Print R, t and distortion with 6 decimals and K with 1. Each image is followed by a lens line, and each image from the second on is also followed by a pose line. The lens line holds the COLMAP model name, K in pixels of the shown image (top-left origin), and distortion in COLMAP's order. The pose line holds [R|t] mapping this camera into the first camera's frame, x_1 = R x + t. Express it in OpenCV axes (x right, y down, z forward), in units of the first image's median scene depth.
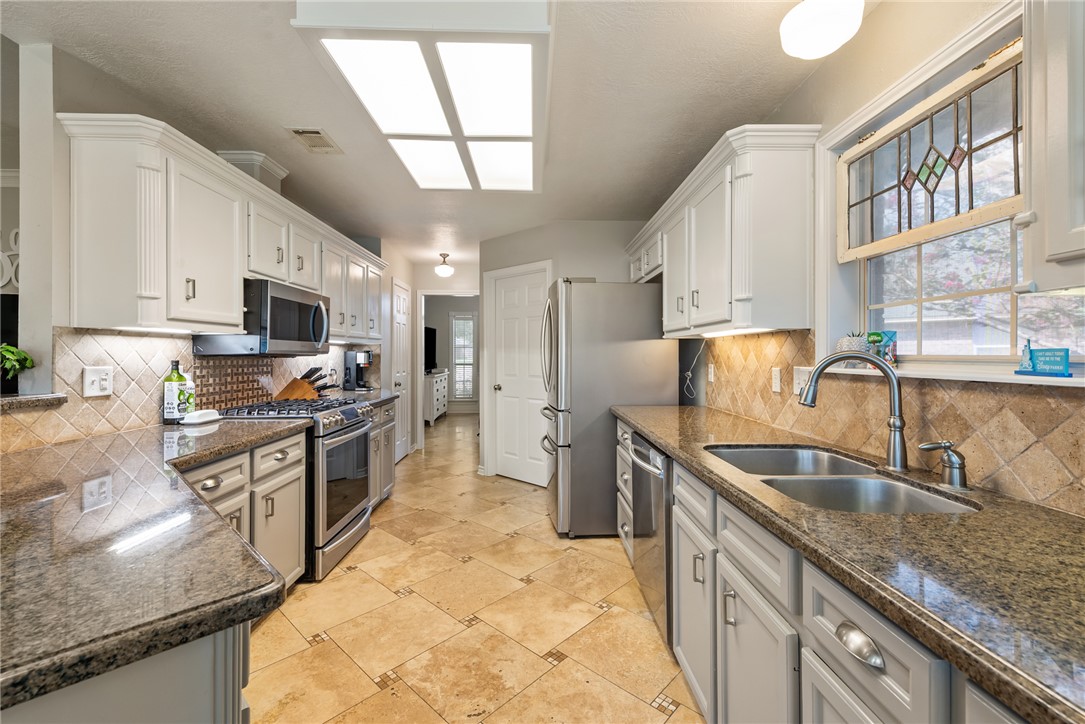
lens RADIAL K [[445.7, 0, 540.5], [0, 445.7, 358.0], [0, 0, 1]] dist [0.013645, -0.004846]
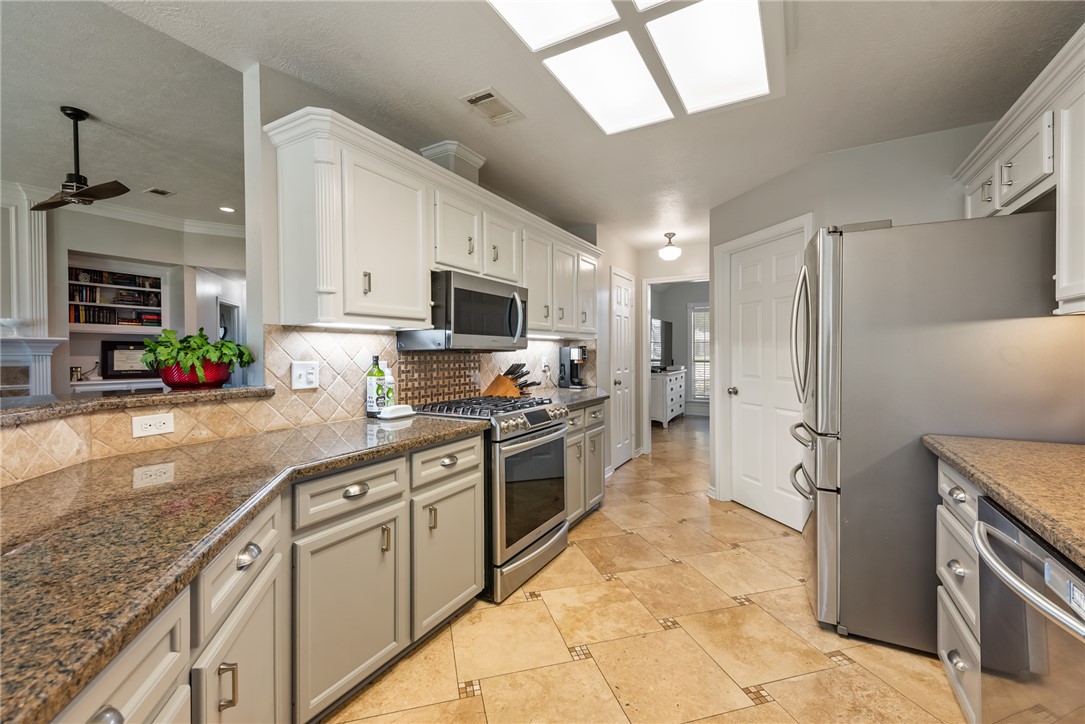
lens RADIAL K [[445.7, 0, 540.5], [0, 445.7, 358.0], [0, 0, 1]] dist [0.013645, -0.004846]
pose [[0.857129, 0.003494, -0.515089, 0.031581], [0.000512, 0.999971, 0.007635, 0.002216], [0.515101, -0.006808, 0.857103, 0.248969]]
